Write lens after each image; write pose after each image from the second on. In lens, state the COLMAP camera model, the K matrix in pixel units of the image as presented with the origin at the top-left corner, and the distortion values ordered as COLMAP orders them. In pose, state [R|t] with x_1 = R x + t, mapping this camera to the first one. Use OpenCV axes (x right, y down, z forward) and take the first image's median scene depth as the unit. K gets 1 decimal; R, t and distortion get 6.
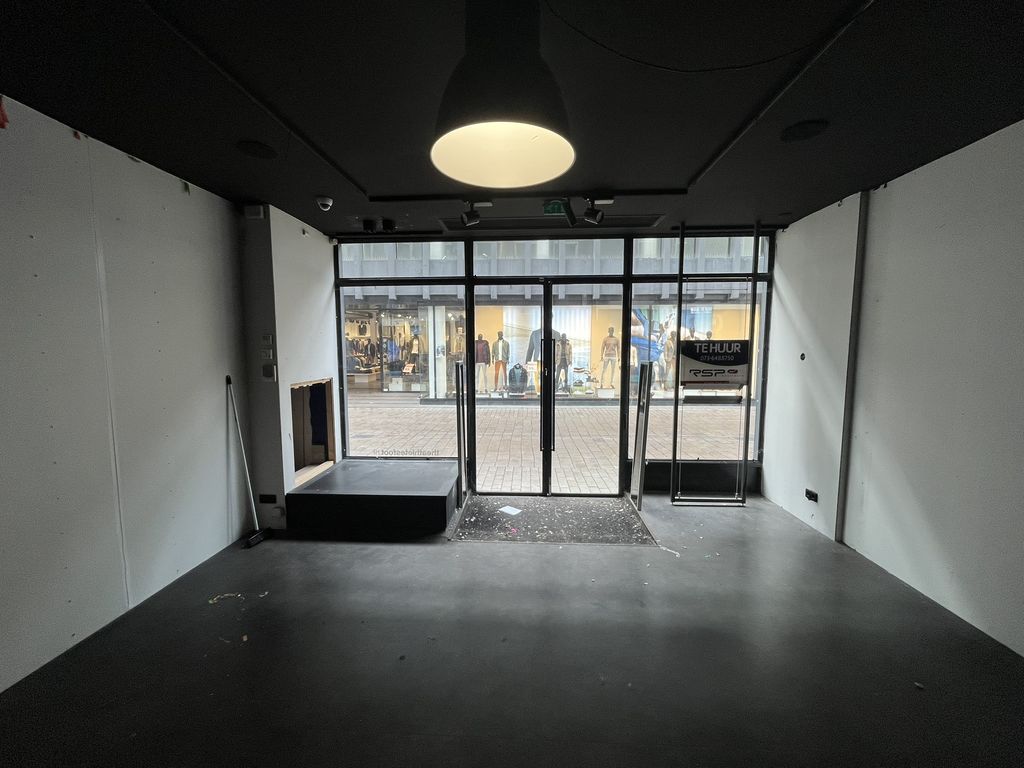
lens RADIAL K [[414.8, 0, 512.0], [0, 414.8, 384.0], [0, 0, 1]] dist [-0.001756, -0.000093]
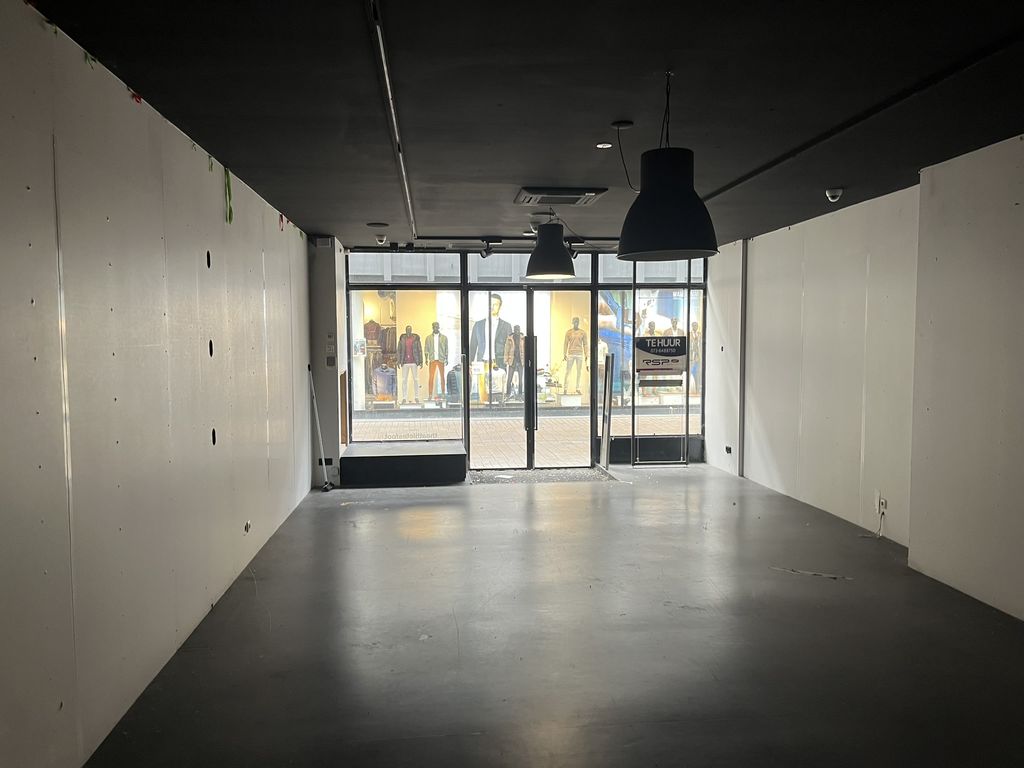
lens RADIAL K [[764.2, 0, 512.0], [0, 764.2, 384.0], [0, 0, 1]] dist [0.004124, 0.000318]
pose [[0.987241, -0.012235, 0.158760, -0.309092], [0.017743, 0.999287, -0.033327, 0.099912], [-0.158239, 0.035719, 0.986755, -1.127691]]
